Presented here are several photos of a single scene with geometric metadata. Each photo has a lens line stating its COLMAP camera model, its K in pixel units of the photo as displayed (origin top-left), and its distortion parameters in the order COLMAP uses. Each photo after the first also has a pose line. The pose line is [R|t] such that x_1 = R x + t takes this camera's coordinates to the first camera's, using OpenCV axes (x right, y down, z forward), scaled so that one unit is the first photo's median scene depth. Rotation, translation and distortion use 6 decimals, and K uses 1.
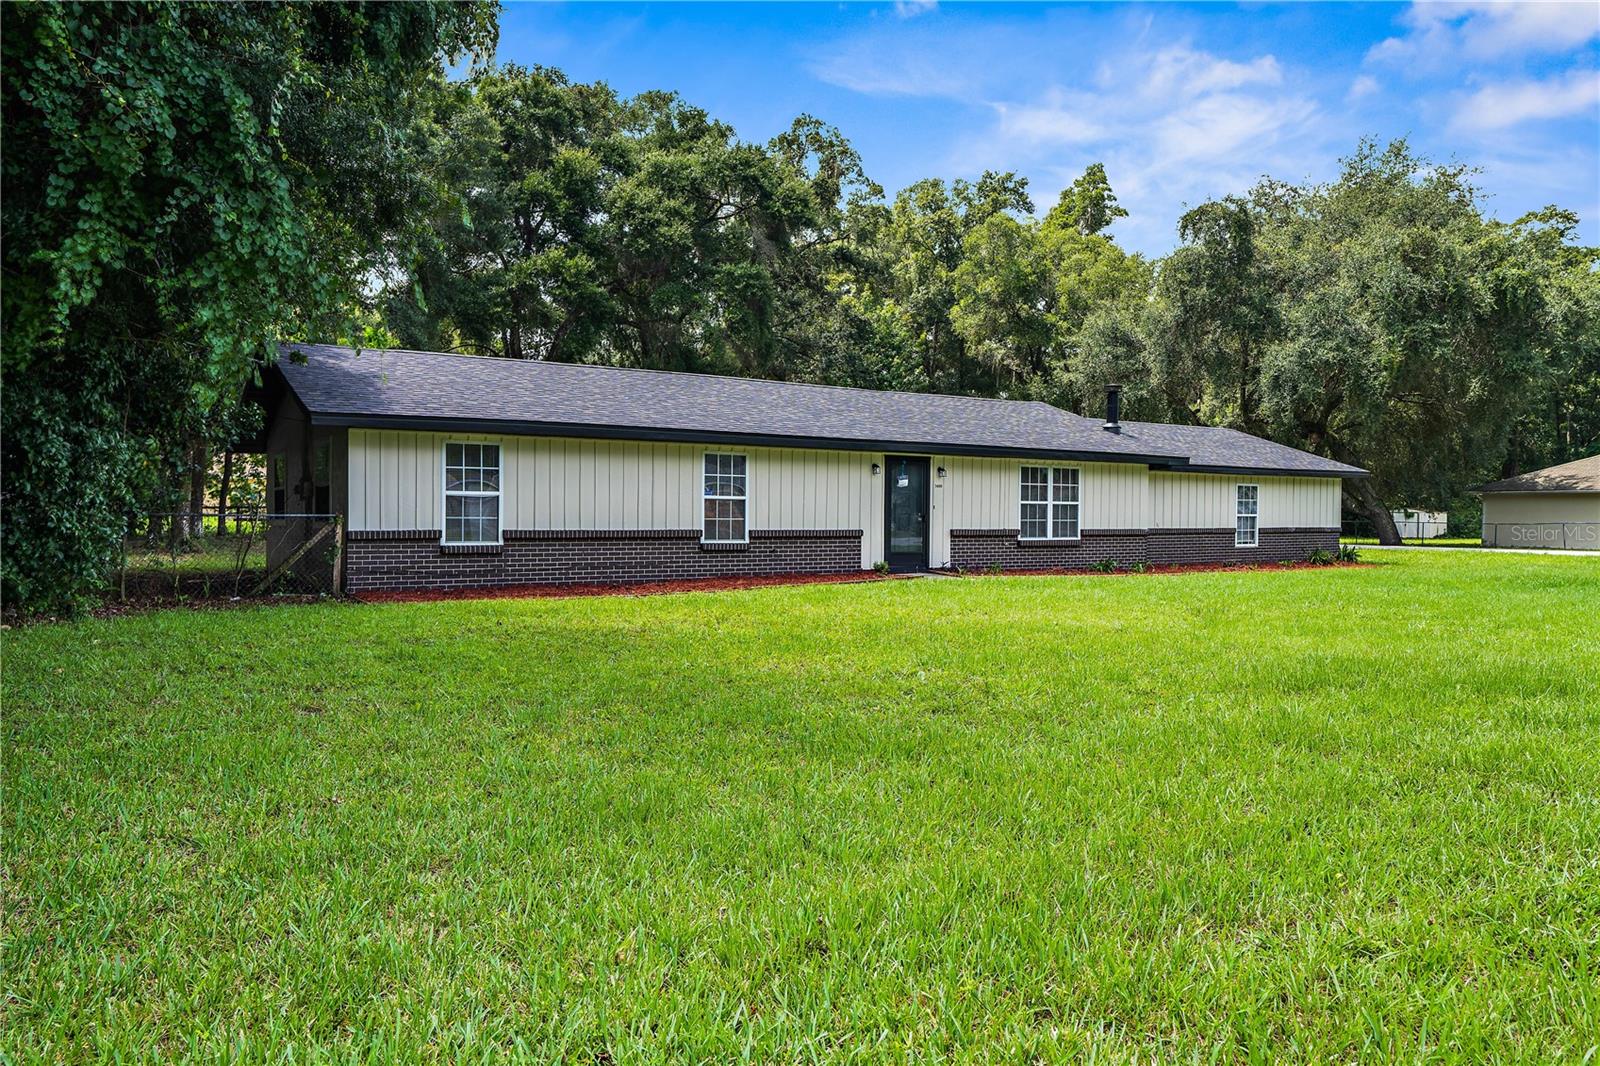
lens RADIAL K [[1119.7, 0, 797.3], [0, 1119.7, 537.7], [0, 0, 1]] dist [-0.018176, 0.003515]
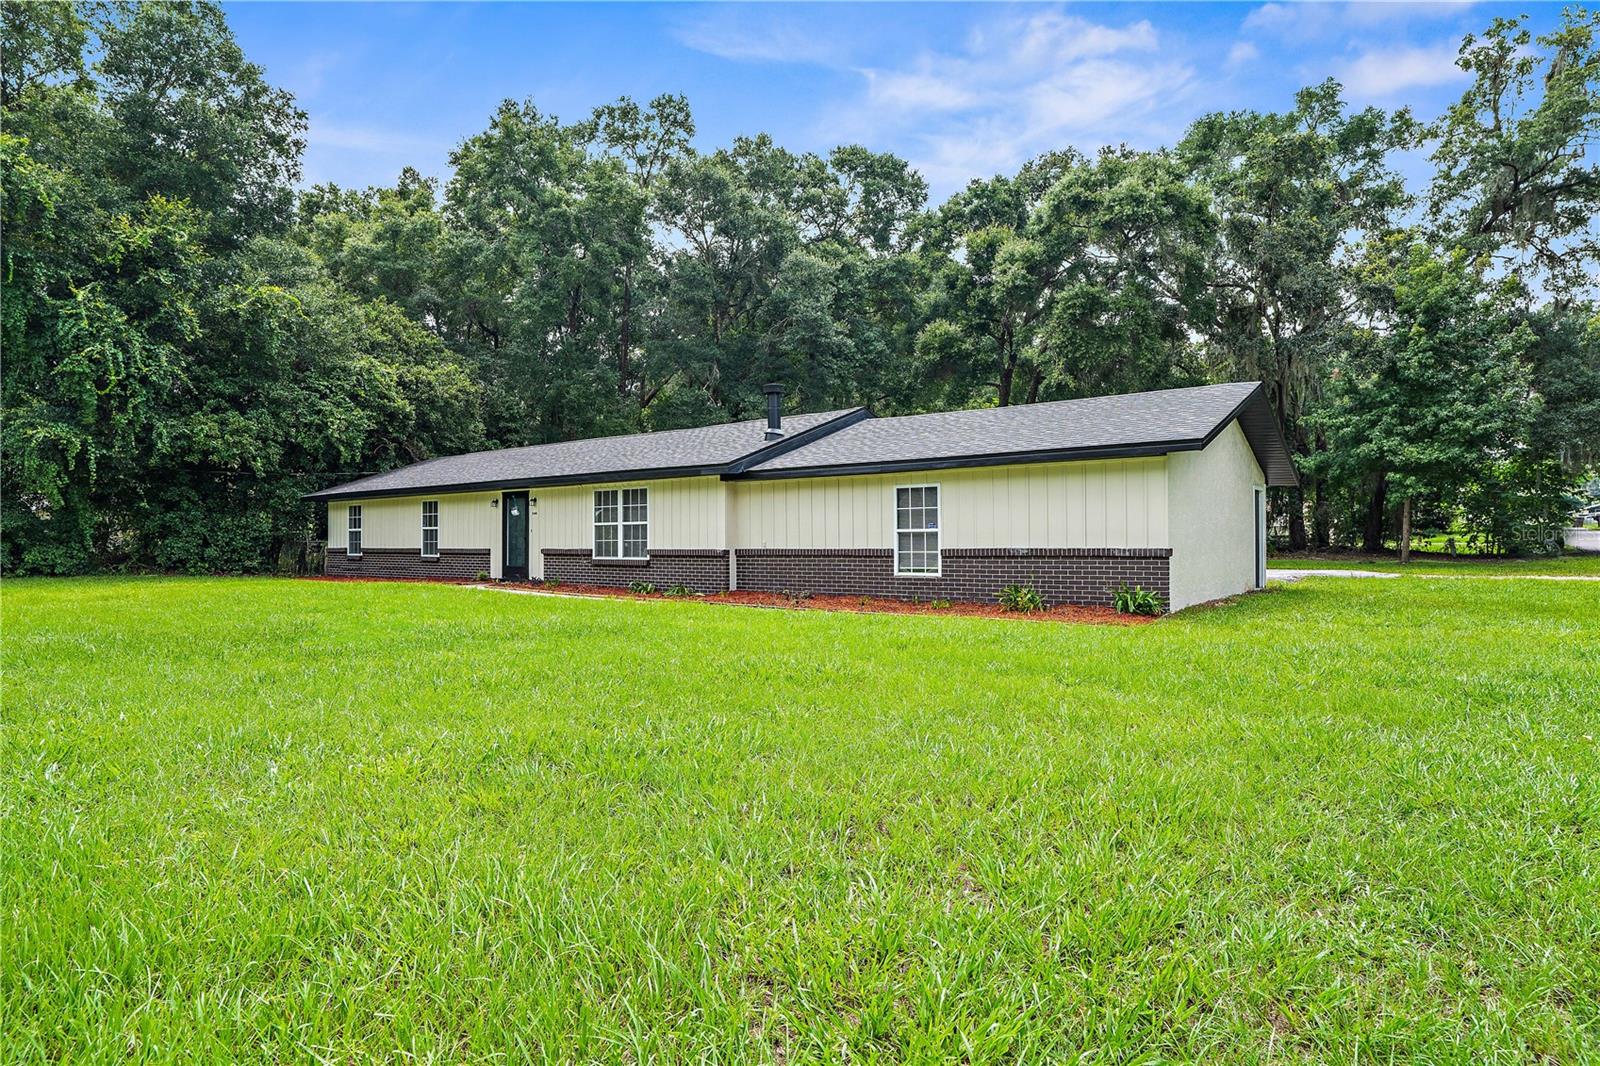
lens RADIAL K [[934.8, 0, 794.4], [0, 934.8, 532.1], [0, 0, 1]] dist [-0.006880, 0.000113]
pose [[0.293358, -0.013297, -0.955910, 1.225560], [-0.008867, 0.999822, -0.016629, -0.011726], [0.955961, 0.013354, 0.293188, 1.008735]]
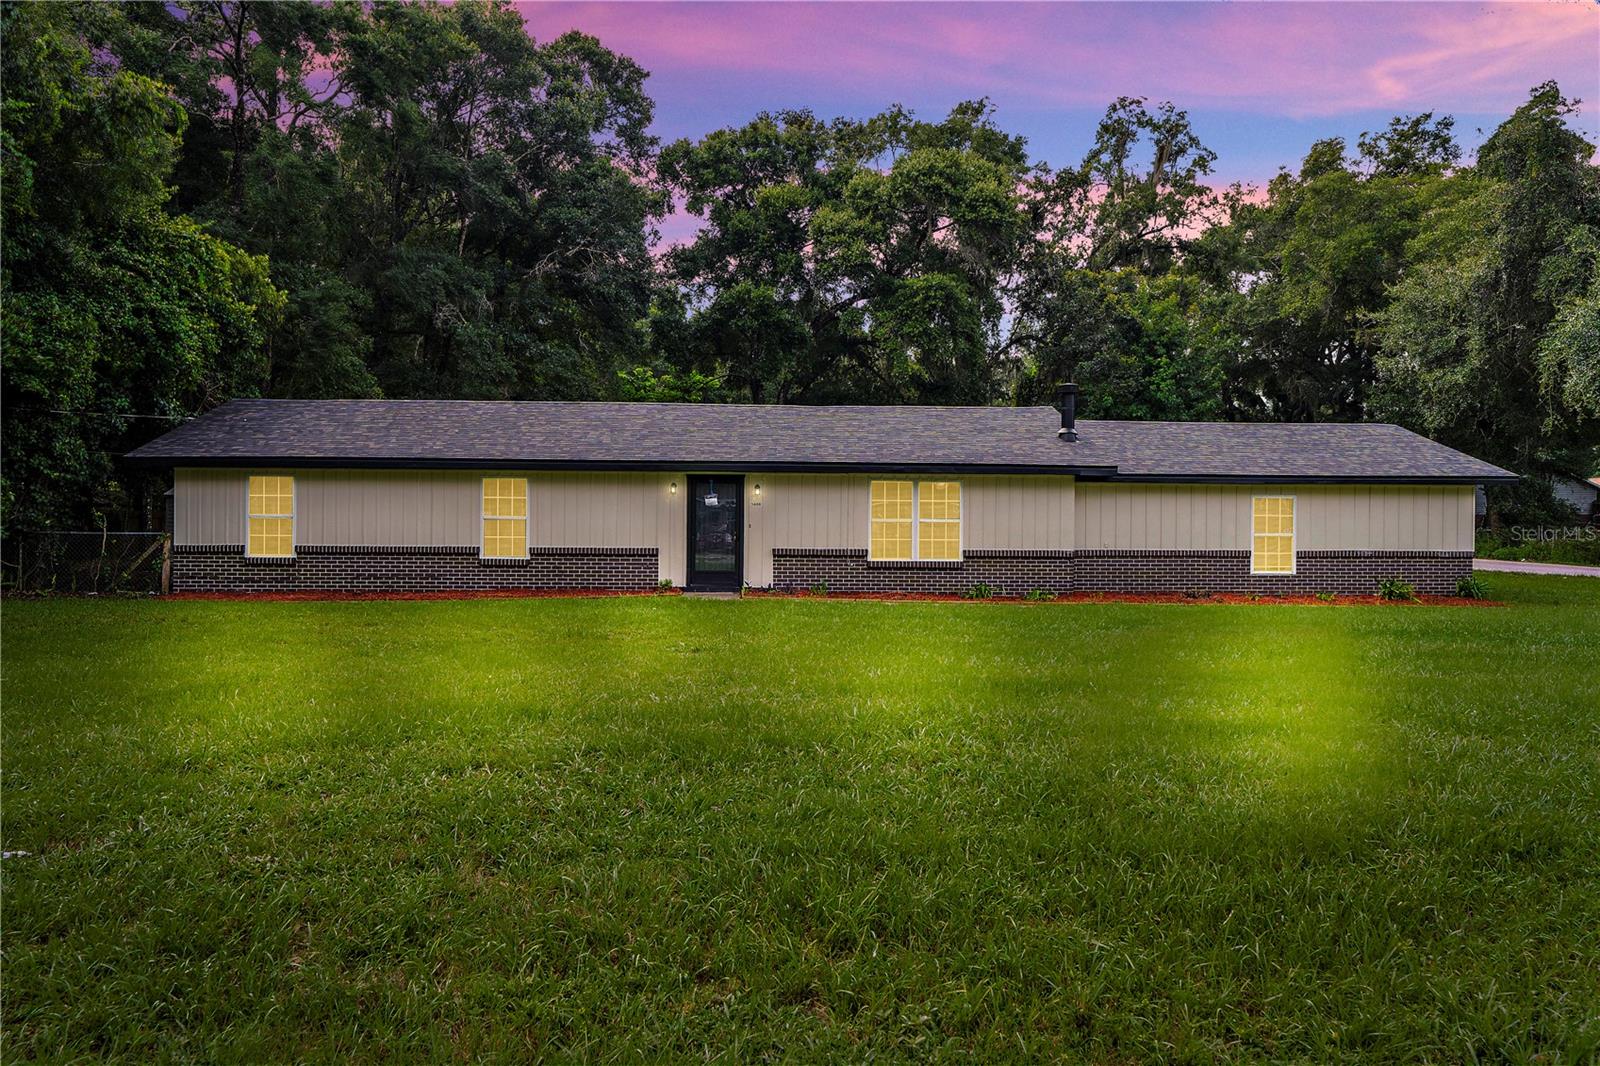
lens RADIAL K [[1151.0, 0, 800.7], [0, 1151.0, 538.1], [0, 0, 1]] dist [0.000017, 0.005664]
pose [[0.863475, 0.003819, -0.504376, 0.694627], [-0.011533, 0.999859, -0.012175, -0.004929], [0.504259, 0.016330, 0.863398, 0.153026]]
